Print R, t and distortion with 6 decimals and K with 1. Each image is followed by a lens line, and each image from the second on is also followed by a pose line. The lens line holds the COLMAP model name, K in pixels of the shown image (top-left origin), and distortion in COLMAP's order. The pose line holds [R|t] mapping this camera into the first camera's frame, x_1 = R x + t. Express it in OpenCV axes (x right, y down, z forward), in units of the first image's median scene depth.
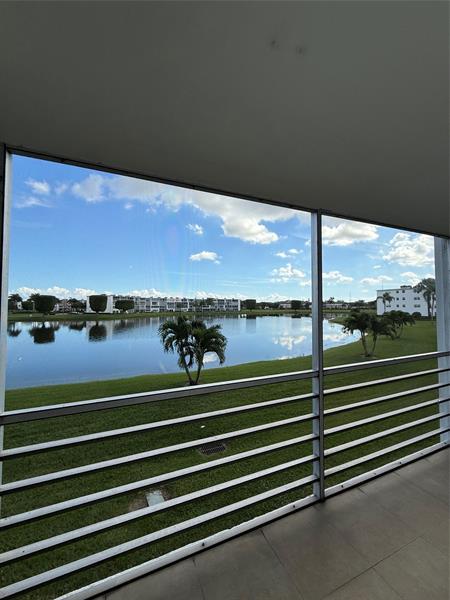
lens RADIAL K [[240.3, 0, 225.0], [0, 240.3, 300.0], [0, 0, 1]] dist [0.001068, 0.000224]
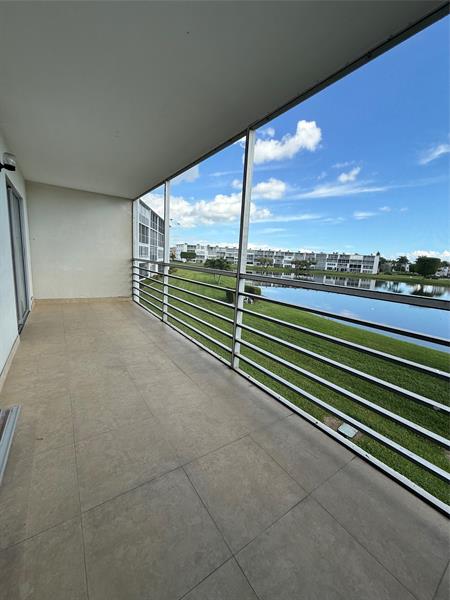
lens RADIAL K [[240.3, 0, 225.0], [0, 240.3, 300.0], [0, 0, 1]] dist [0.001068, 0.000224]
pose [[0.191852, 0.181660, -0.964465, 0.322192], [-0.036056, 0.983361, 0.178047, 0.041120], [0.980761, 0.000616, 0.195209, 0.137154]]
